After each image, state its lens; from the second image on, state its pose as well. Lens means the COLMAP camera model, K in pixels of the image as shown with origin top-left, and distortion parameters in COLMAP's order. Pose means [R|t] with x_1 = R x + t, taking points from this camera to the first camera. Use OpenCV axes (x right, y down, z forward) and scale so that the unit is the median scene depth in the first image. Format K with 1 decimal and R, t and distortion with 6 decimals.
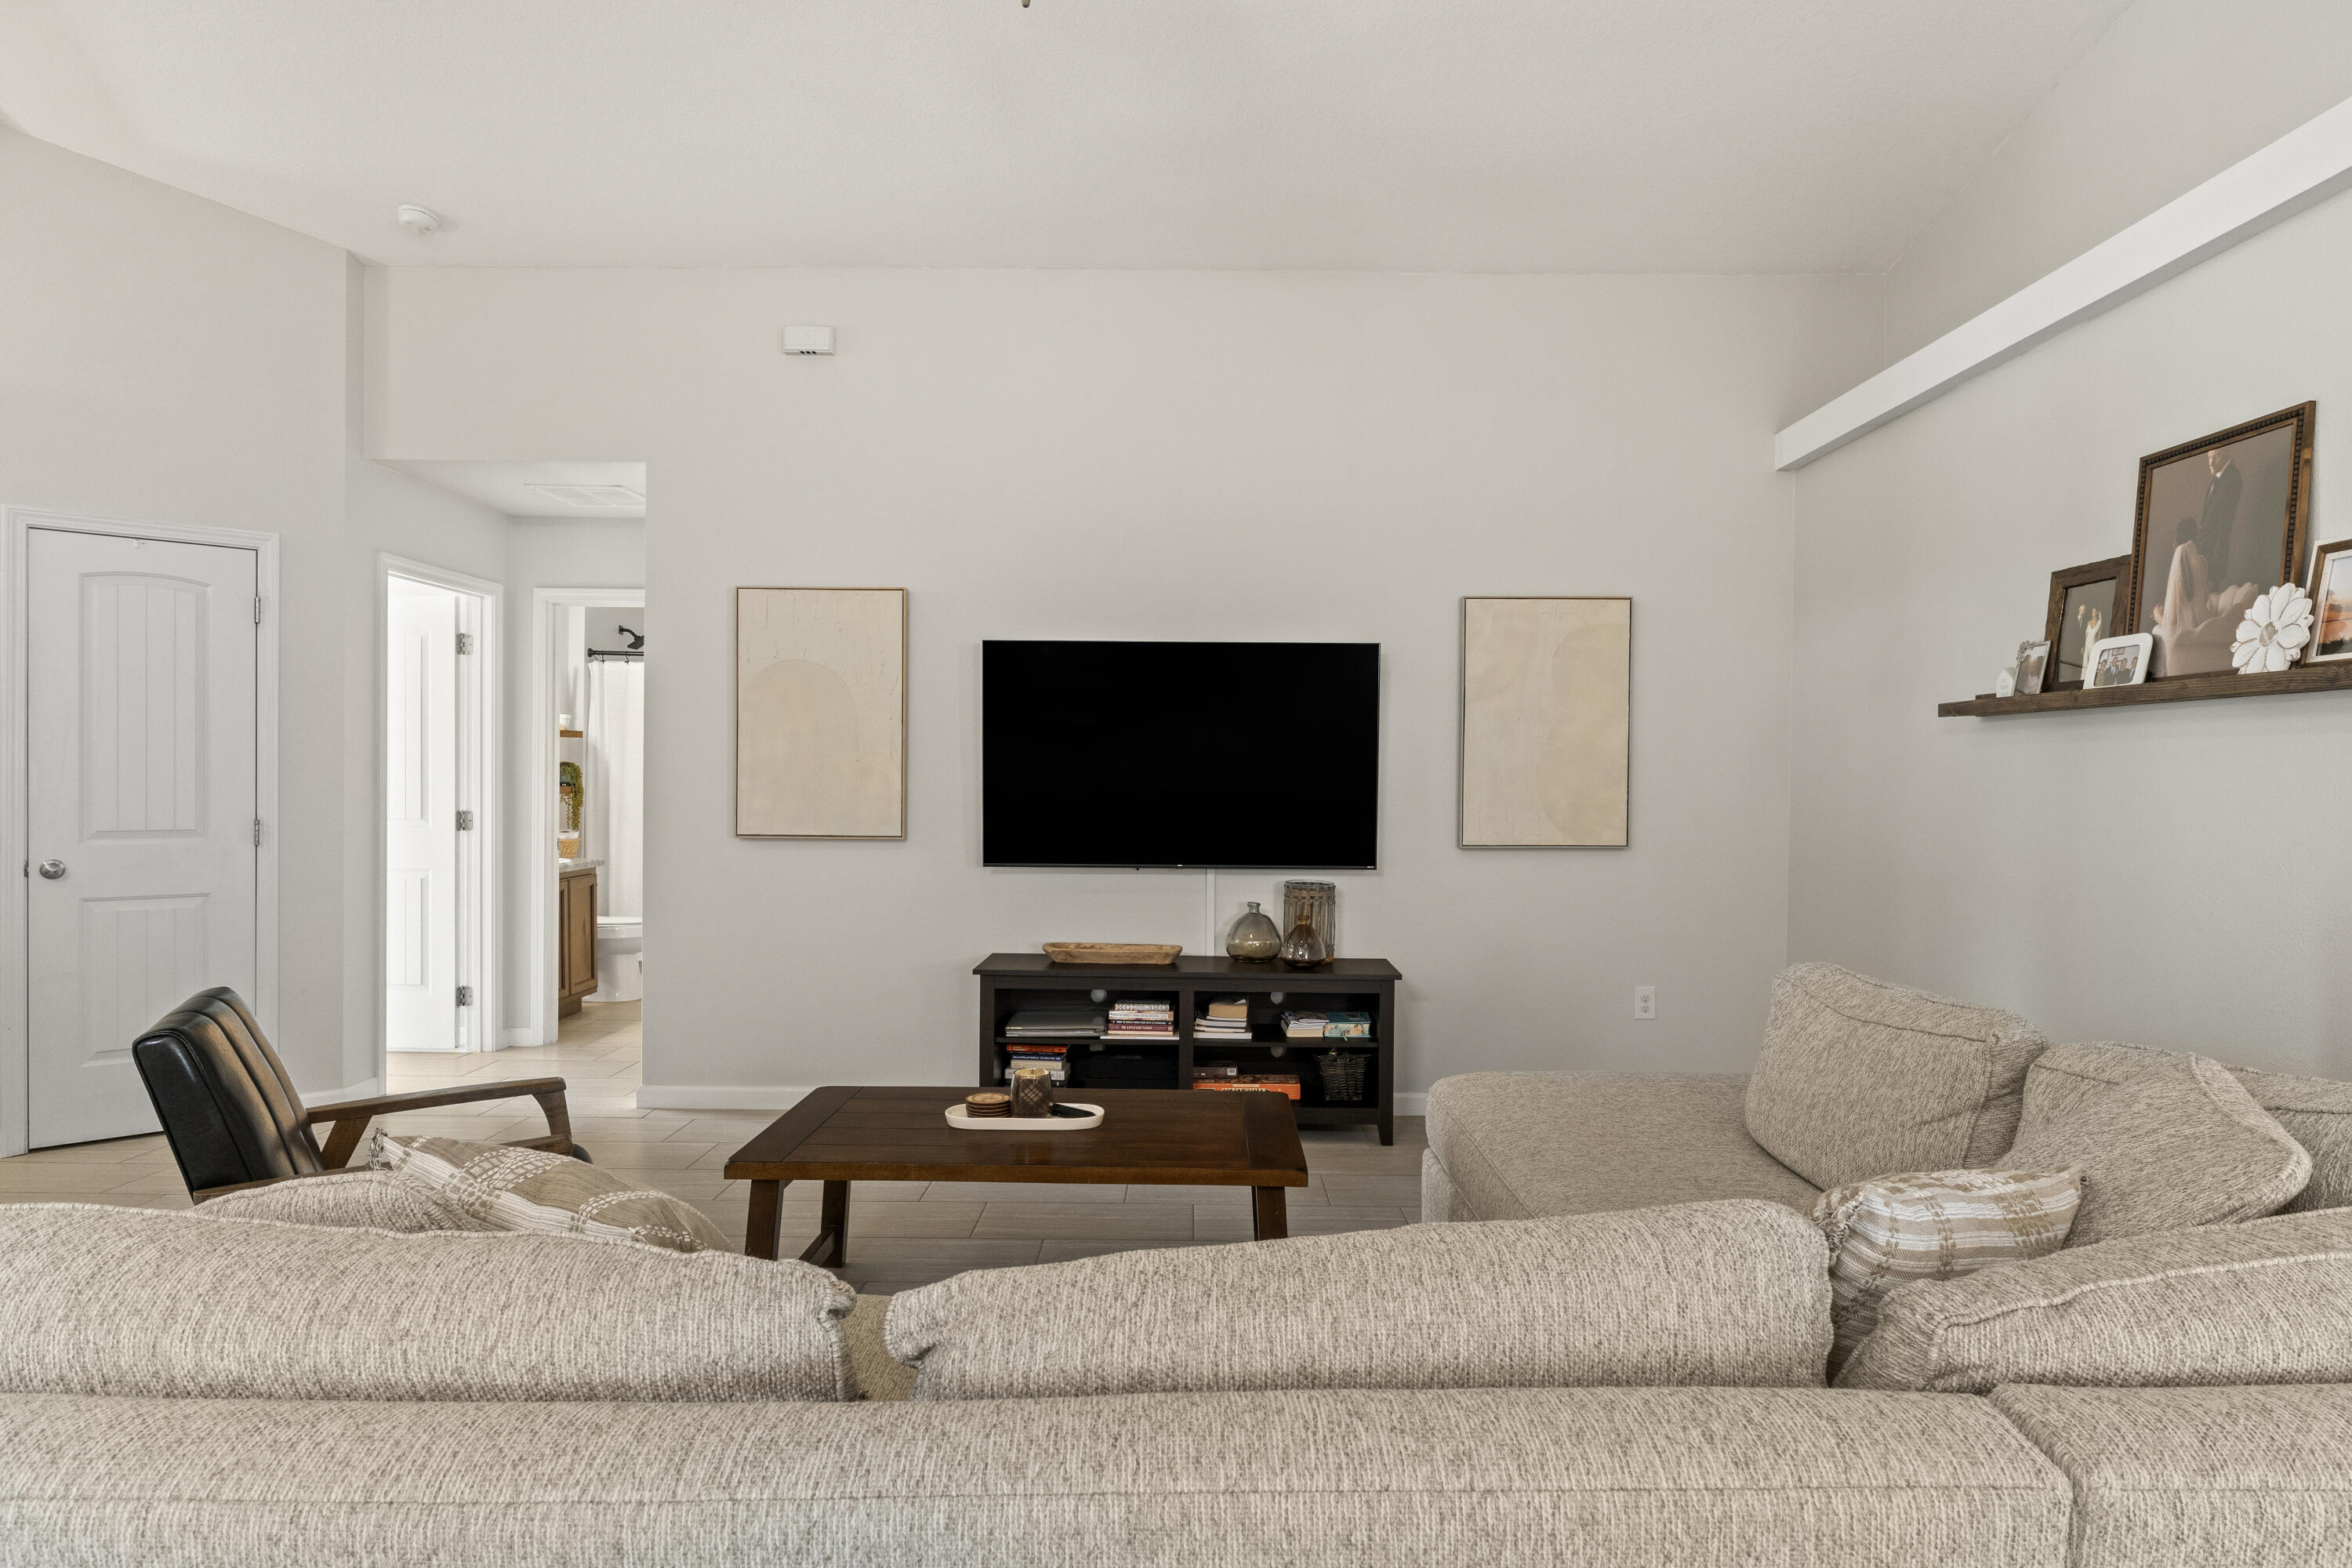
lens RADIAL K [[1292.0, 0, 1176.0], [0, 1292.0, 784.0], [0, 0, 1]] dist [0.003576, 0.000515]
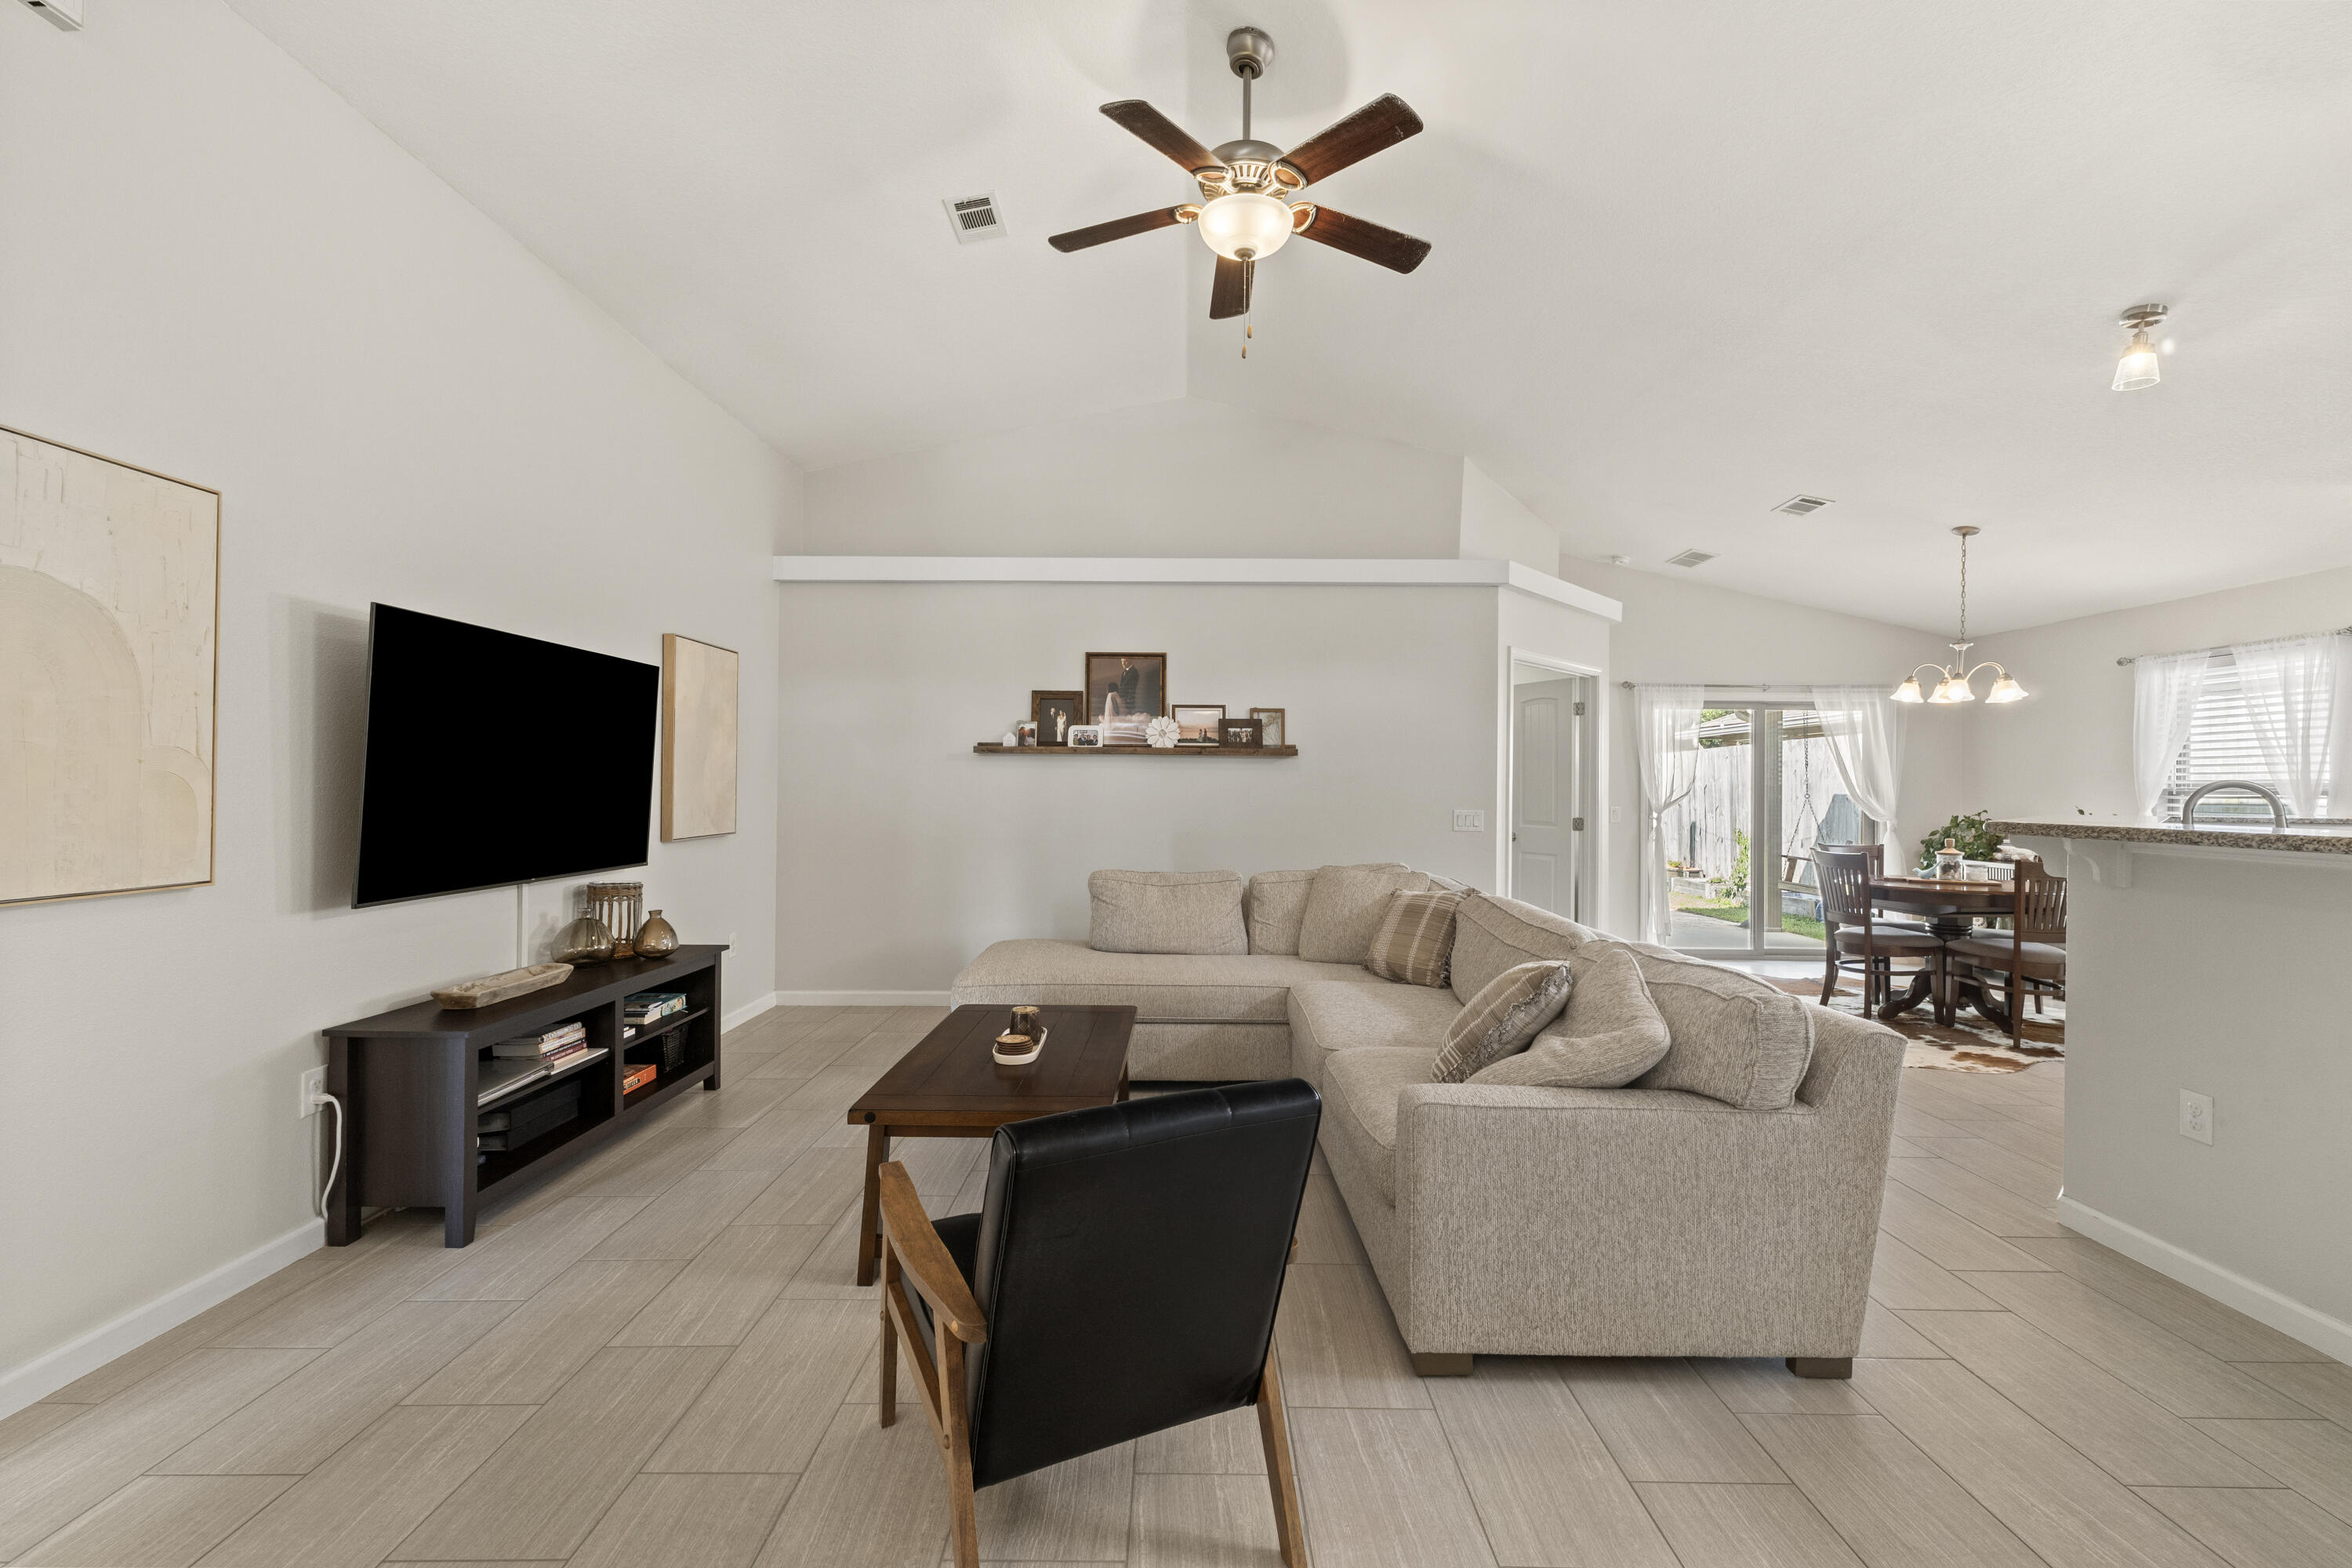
lens RADIAL K [[985.9, 0, 1184.9], [0, 985.9, 783.1], [0, 0, 1]] dist [0.008440, 0.000504]
pose [[-0.010474, -0.005067, 0.999932, -0.786397], [-0.001761, 0.999986, 0.005049, -0.011782], [-0.999944, -0.001708, -0.010483, 0.591124]]
